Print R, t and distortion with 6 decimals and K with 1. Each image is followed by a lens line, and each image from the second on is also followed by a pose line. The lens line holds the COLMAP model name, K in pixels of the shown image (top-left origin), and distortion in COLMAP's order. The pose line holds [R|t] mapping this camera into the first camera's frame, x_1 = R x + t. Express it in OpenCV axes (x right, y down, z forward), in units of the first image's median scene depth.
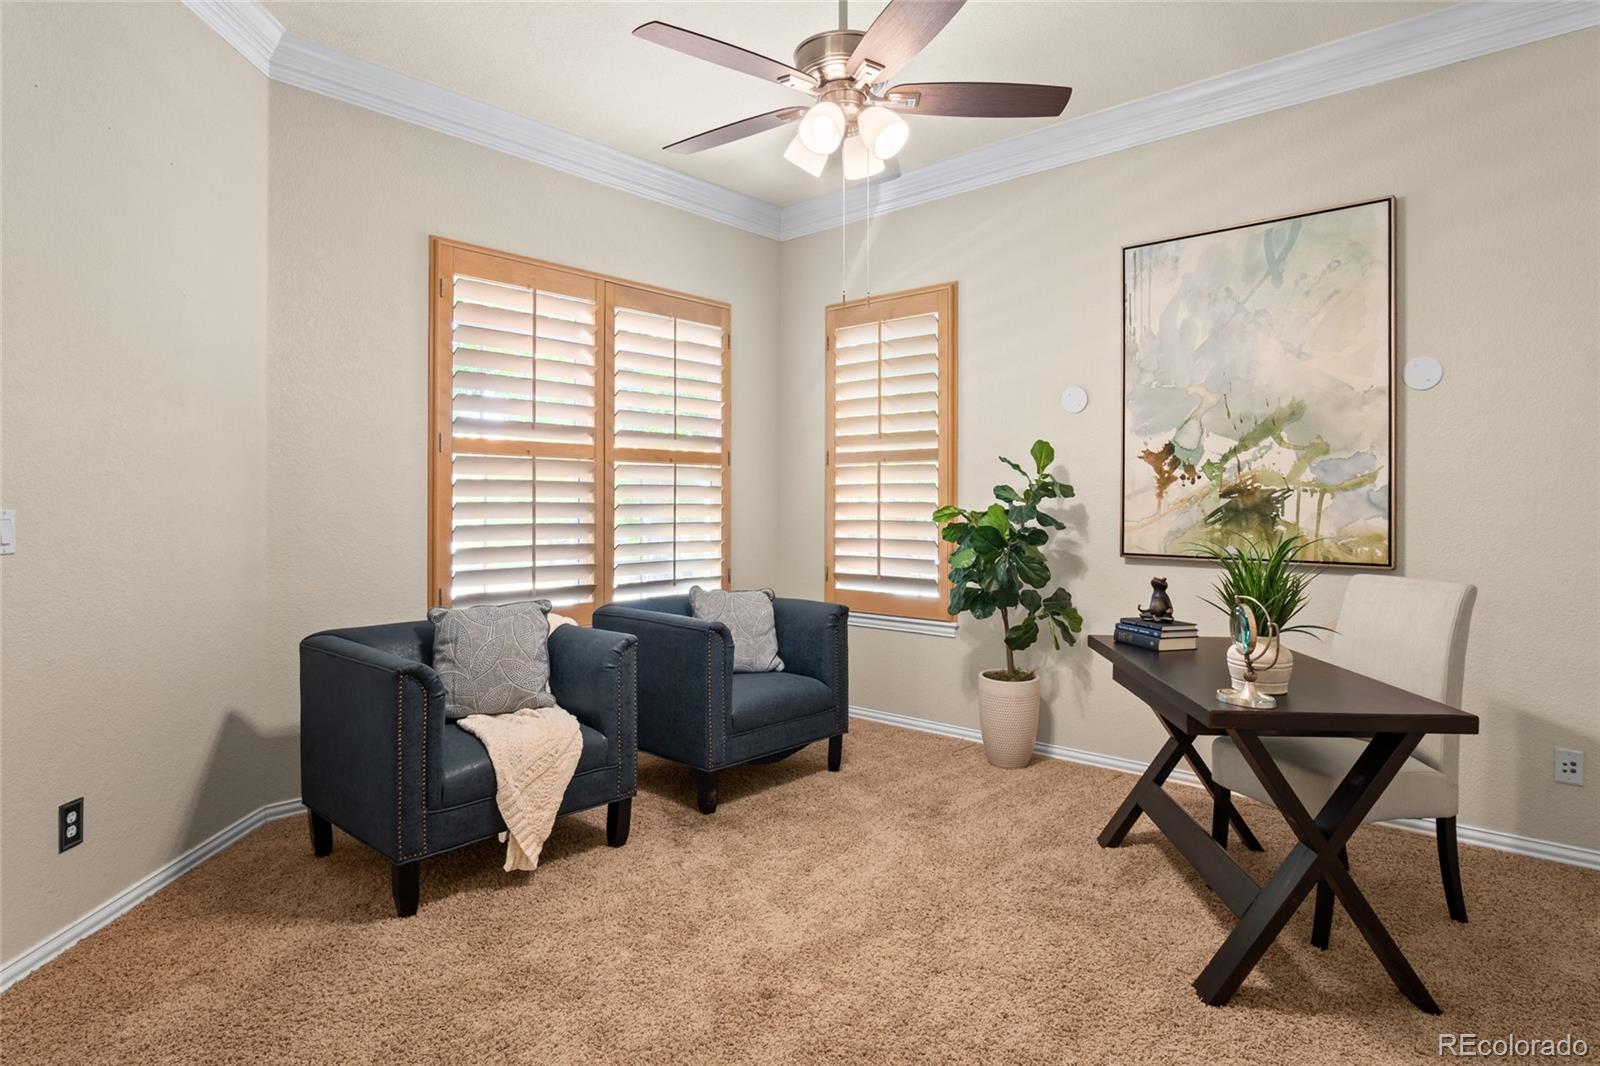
lens RADIAL K [[872.2, 0, 802.5], [0, 872.2, 518.6], [0, 0, 1]] dist [-0.029982, 0.005139]
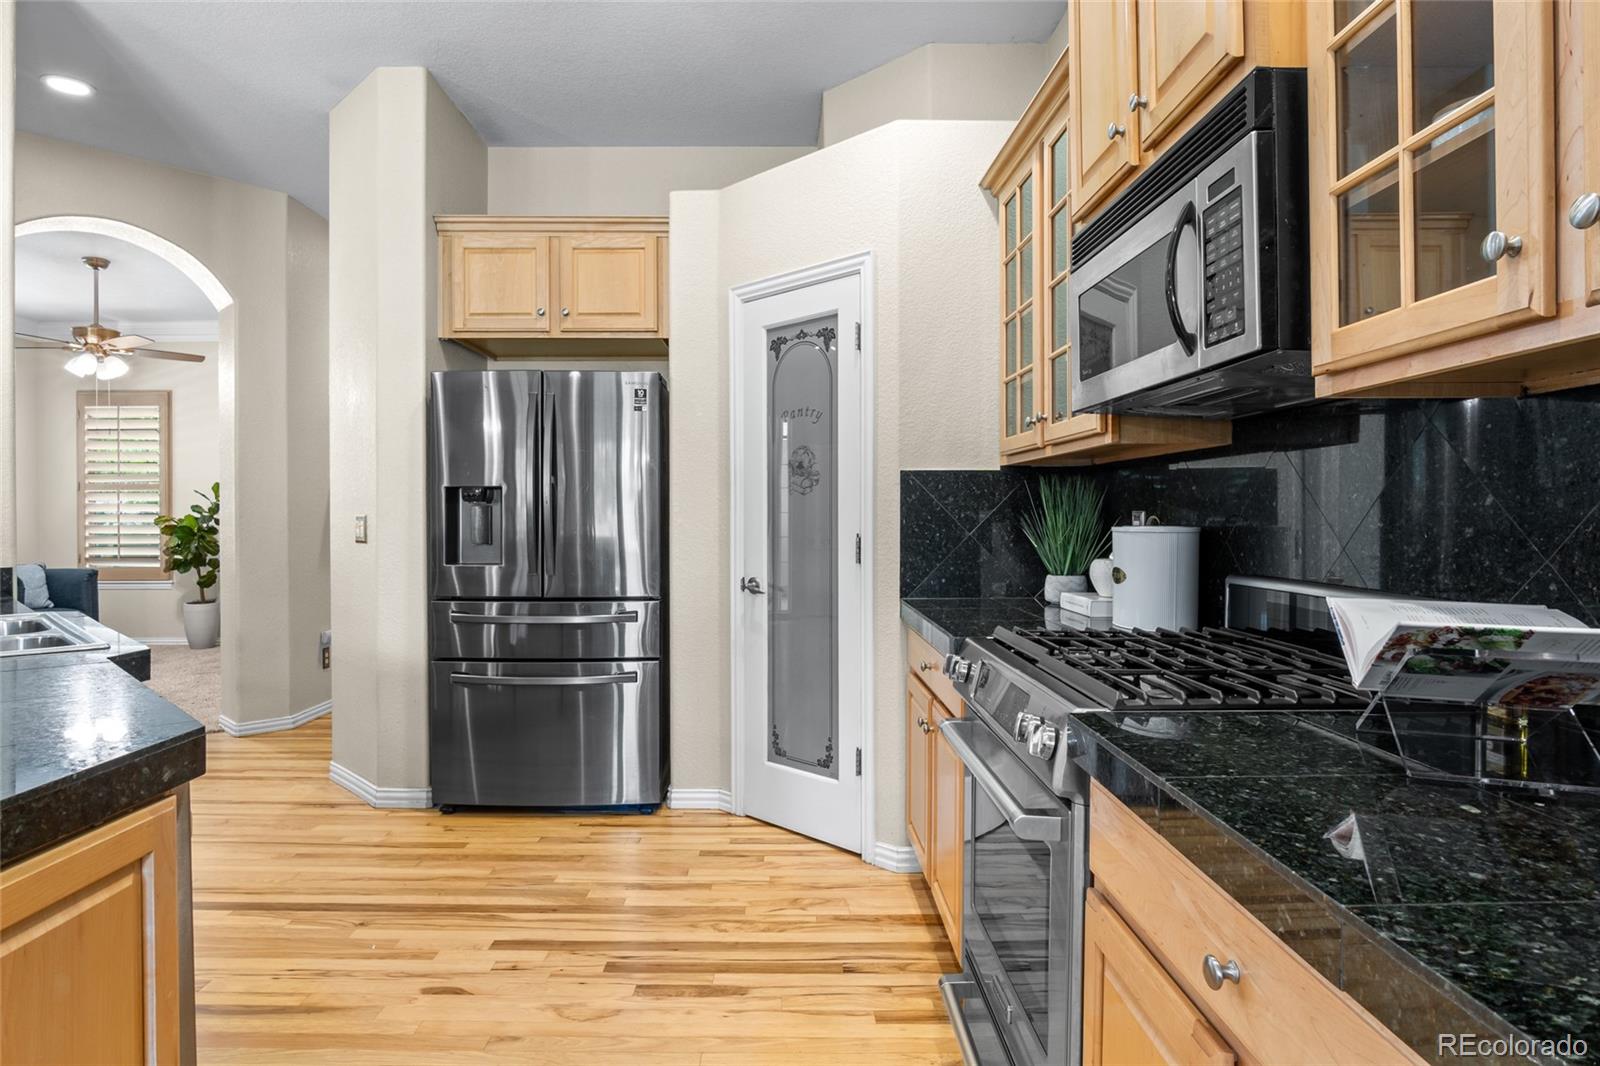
lens RADIAL K [[872.2, 0, 797.6], [0, 872.2, 525.5], [0, 0, 1]] dist [-0.029982, 0.005139]
pose [[0.733185, -0.010505, 0.679948, -0.092296], [0.012152, 0.999923, 0.002344, 0.019956], [-0.679920, 0.006544, 0.733257, -1.318826]]
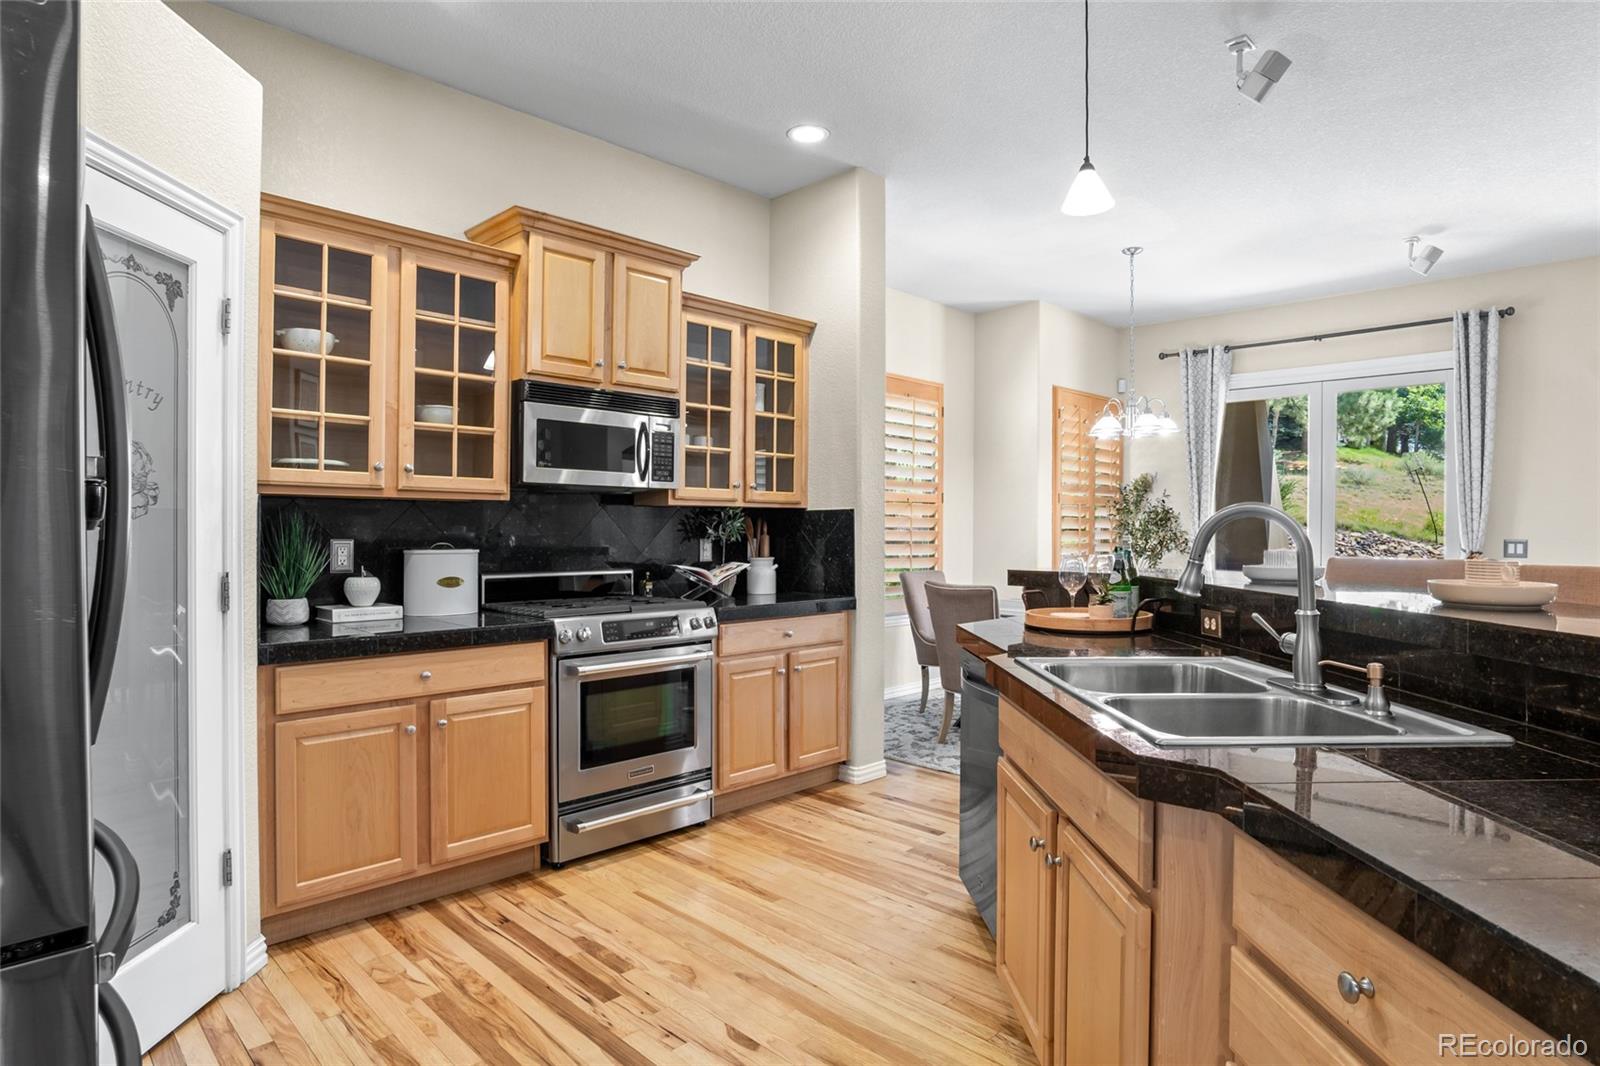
lens RADIAL K [[872.2, 0, 801.2], [0, 872.2, 532.2], [0, 0, 1]] dist [-0.029982, 0.005139]
pose [[-0.998675, -0.005193, 0.051189, 0.047406], [-0.004294, 0.999835, 0.017657, -0.009080], [-0.051272, 0.017414, -0.998533, -0.246251]]
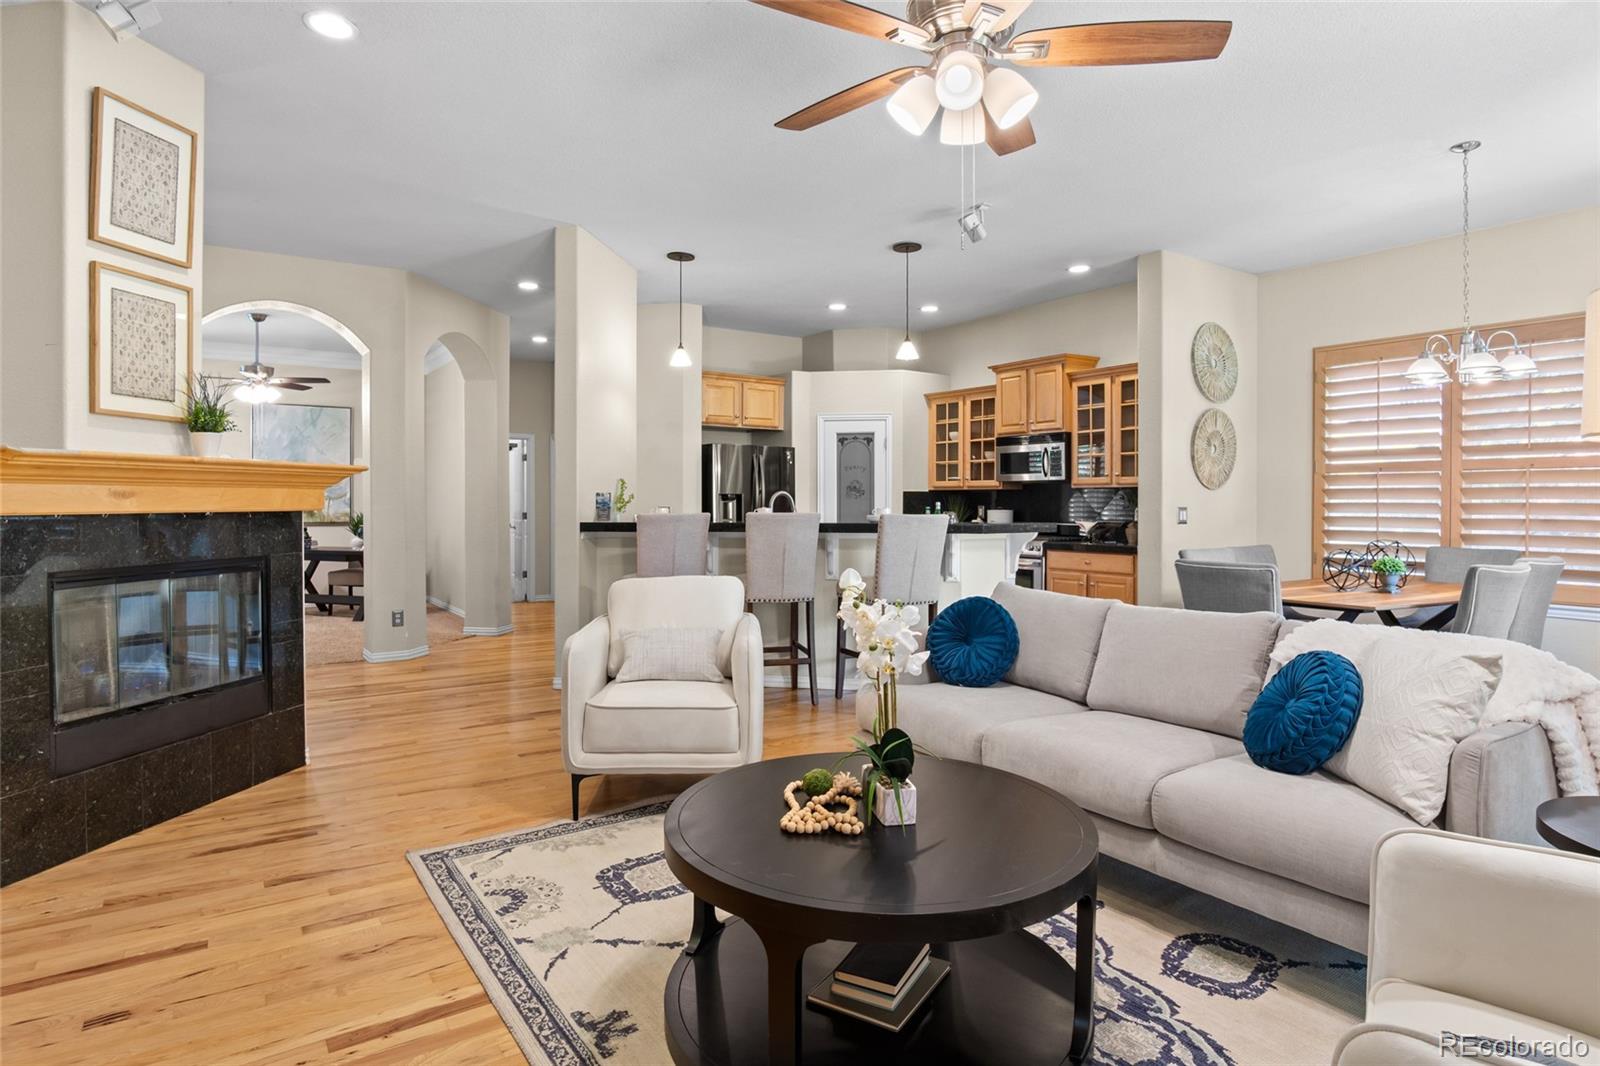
lens RADIAL K [[872.2, 0, 807.2], [0, 872.2, 506.4], [0, 0, 1]] dist [-0.029982, 0.005139]
pose [[0.220664, -0.005137, 0.975336, -1.653219], [0.012741, 0.999916, 0.002383, 0.005481], [-0.975267, 0.011901, 0.220711, -1.083227]]
